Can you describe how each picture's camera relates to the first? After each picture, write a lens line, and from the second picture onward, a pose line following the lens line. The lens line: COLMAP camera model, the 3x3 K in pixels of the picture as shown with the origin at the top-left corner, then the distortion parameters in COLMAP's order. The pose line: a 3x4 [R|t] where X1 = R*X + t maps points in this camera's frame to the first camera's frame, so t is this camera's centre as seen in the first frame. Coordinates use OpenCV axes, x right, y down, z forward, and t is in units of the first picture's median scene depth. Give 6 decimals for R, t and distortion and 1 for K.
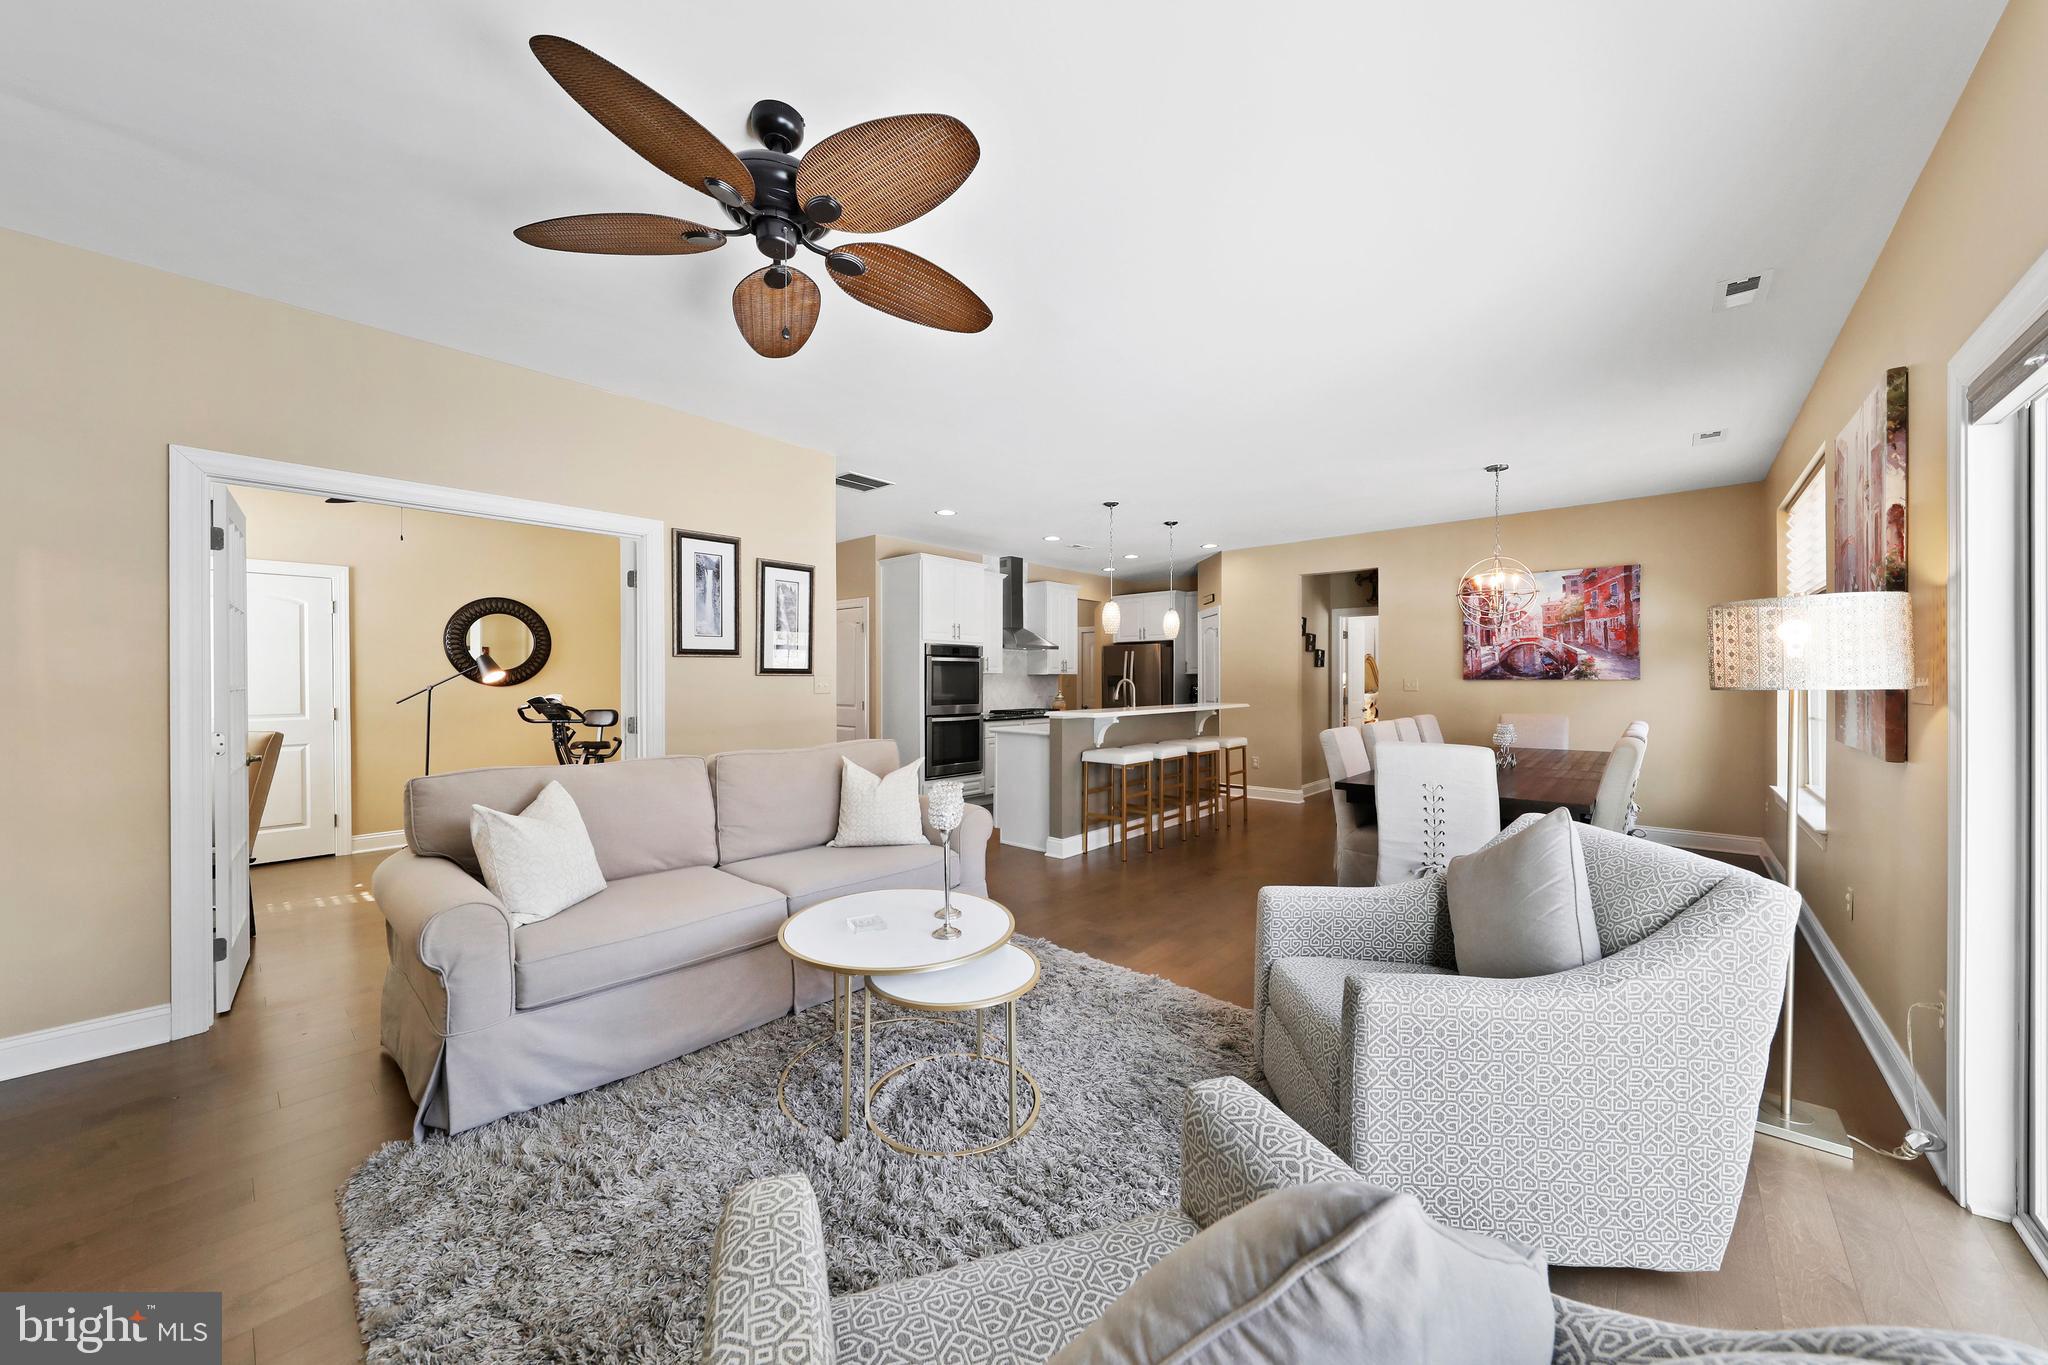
lens RADIAL K [[723.3, 0, 1040.0], [0, 723.3, 684.4], [0, 0, 1]] dist [0.000327, -0.000150]
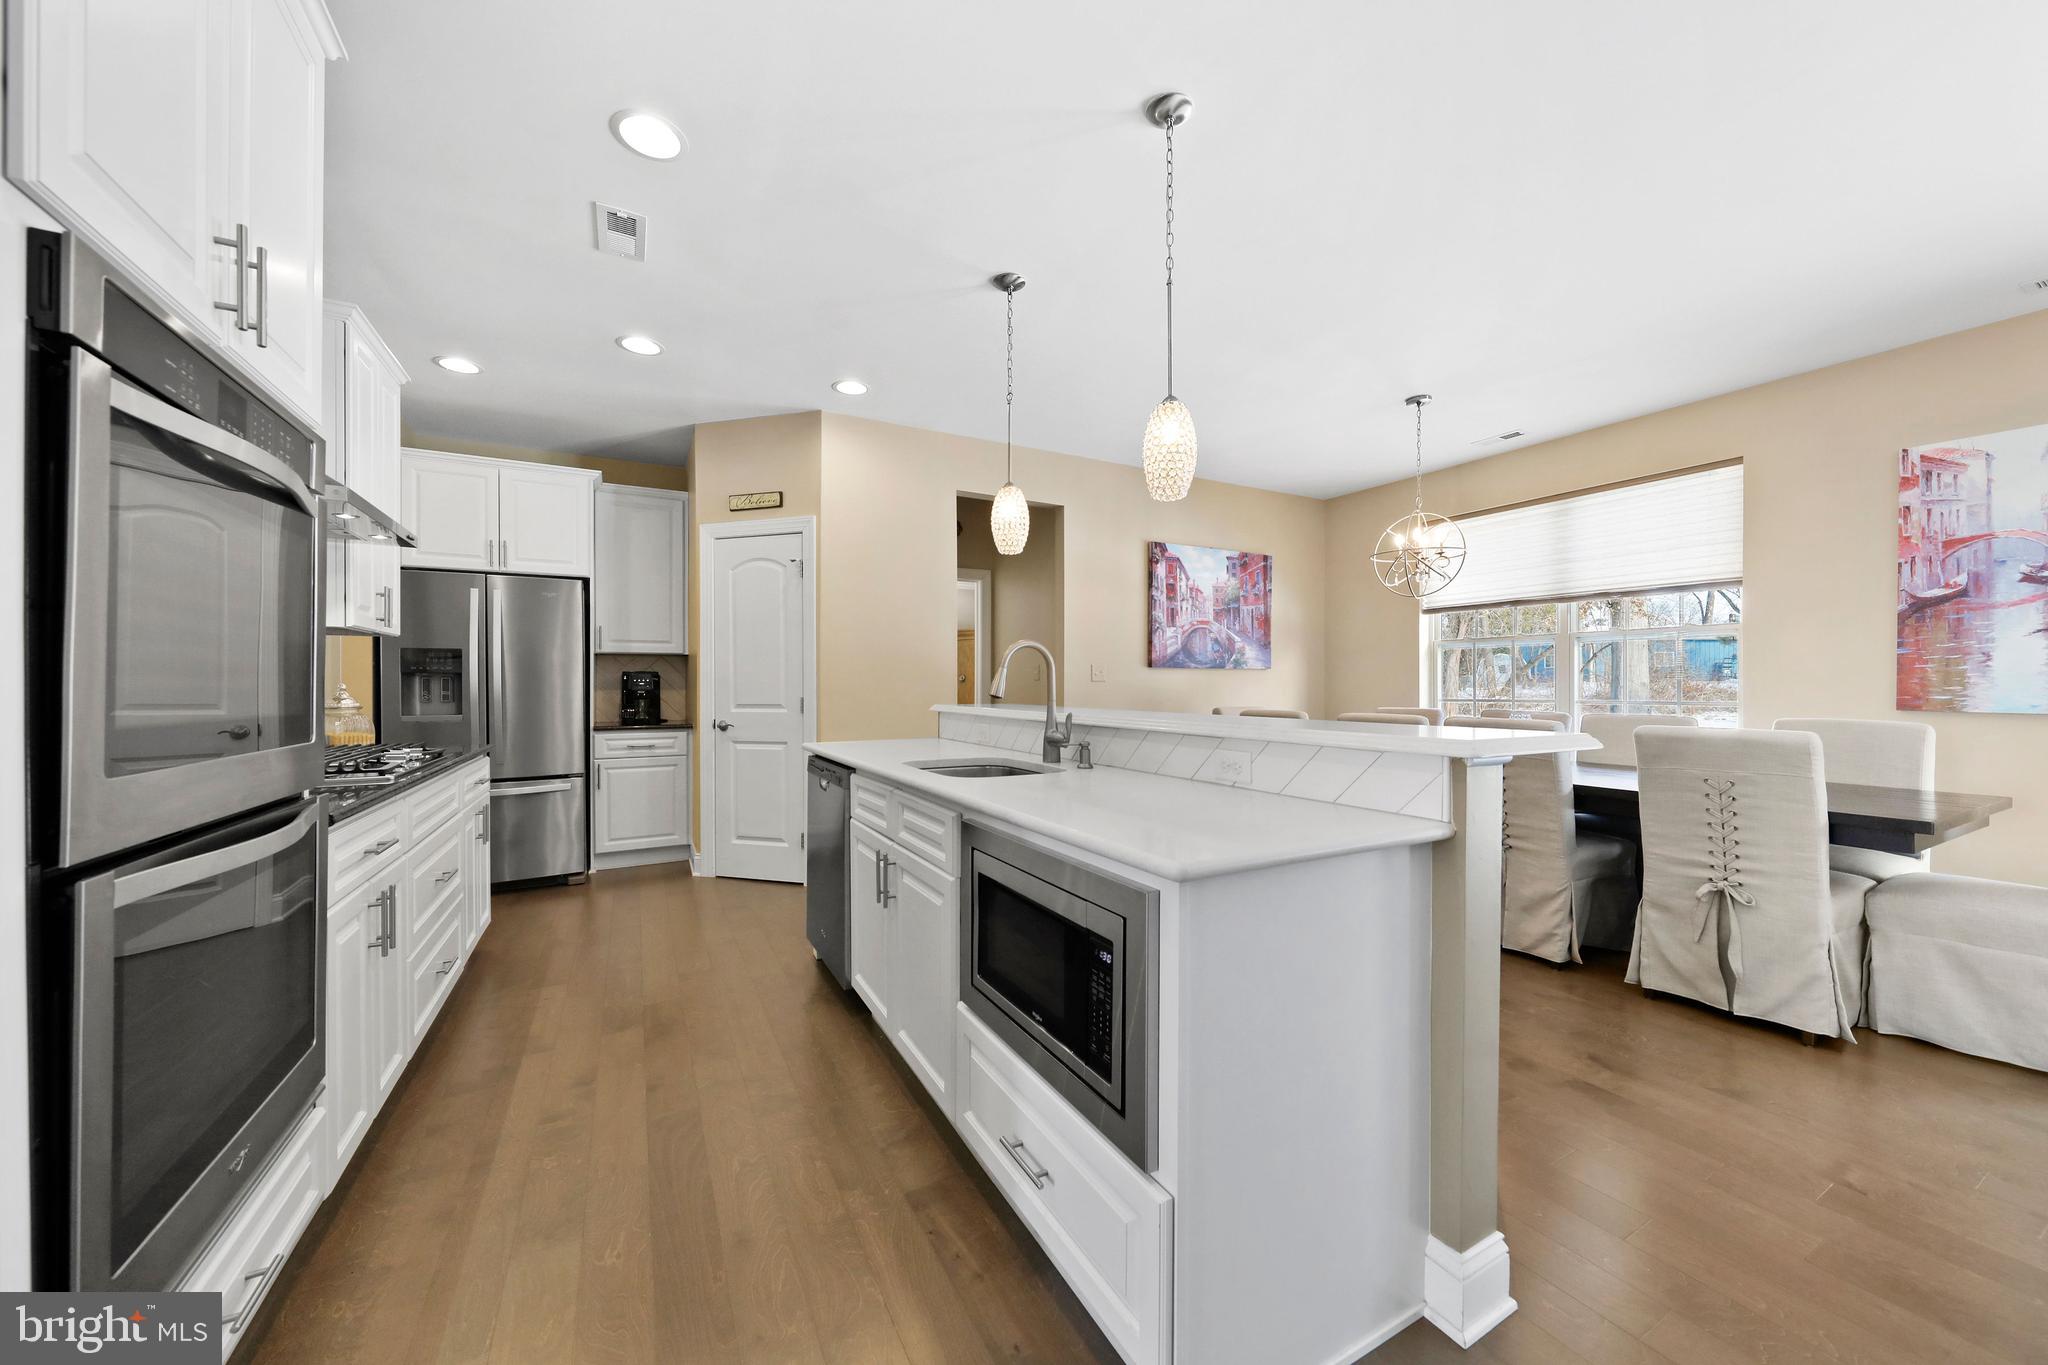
lens RADIAL K [[723.3, 0, 1040.0], [0, 723.3, 684.4], [0, 0, 1]] dist [0.000327, -0.000150]
pose [[0.363040, 0.002420, 0.931771, -0.219243], [0.004401, 0.999981, -0.004312, 0.016254], [-0.931763, 0.005666, 0.363022, 0.873058]]
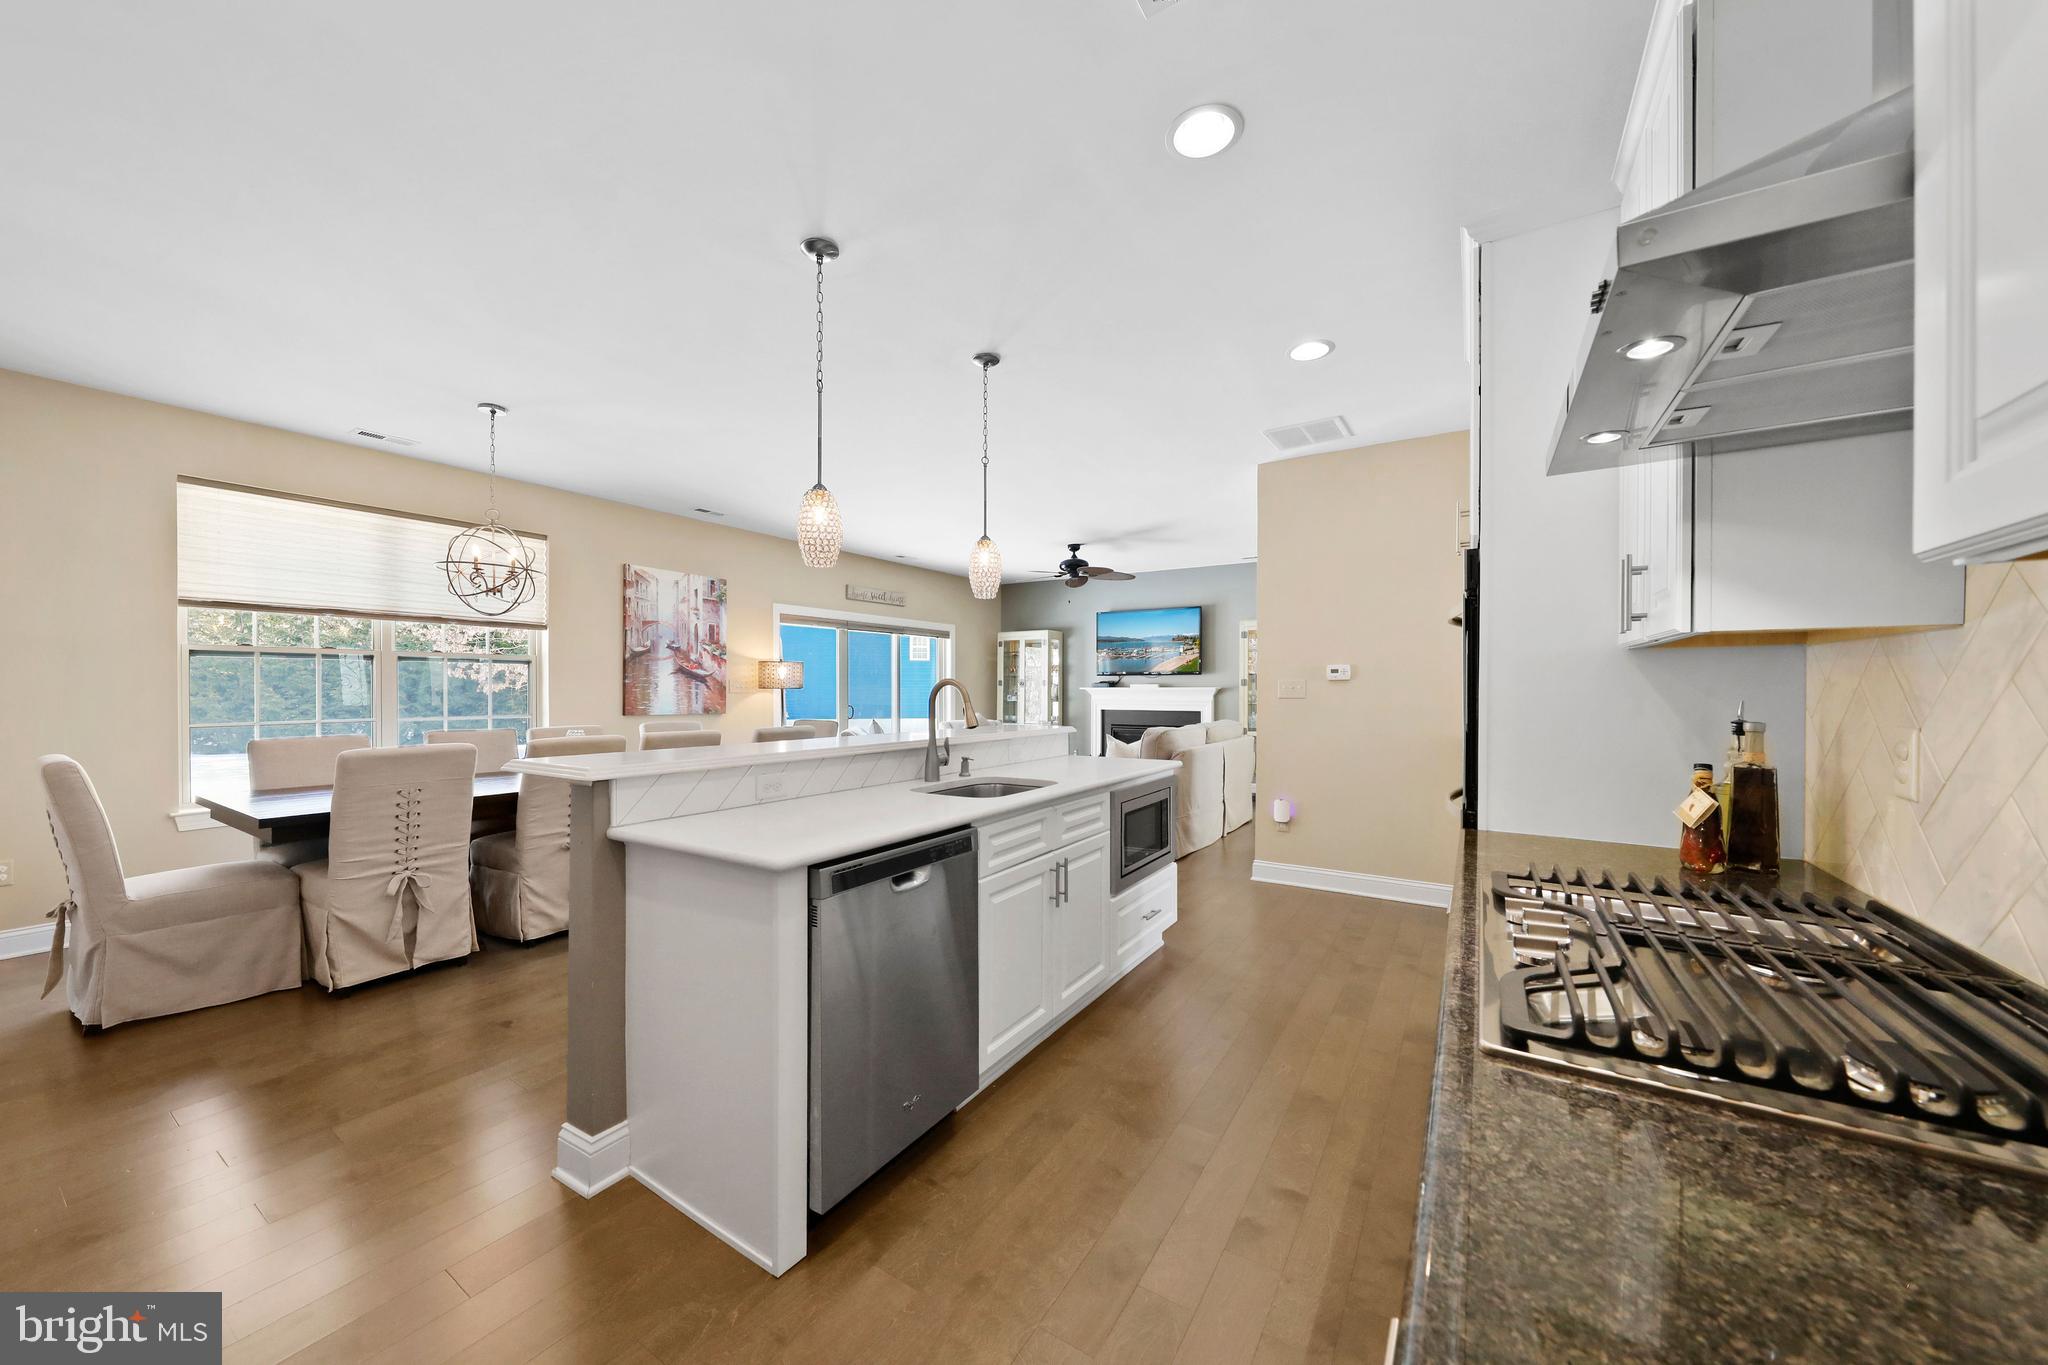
lens RADIAL K [[716.5, 0, 1015.1], [0, 716.5, 687.5], [0, 0, 1]] dist [-0.000059, -0.000034]
pose [[-0.991318, 0.001022, -0.131483, 0.142184], [0.000403, 0.999989, 0.004739, -0.003927], [0.131486, 0.004645, -0.991307, 1.443525]]
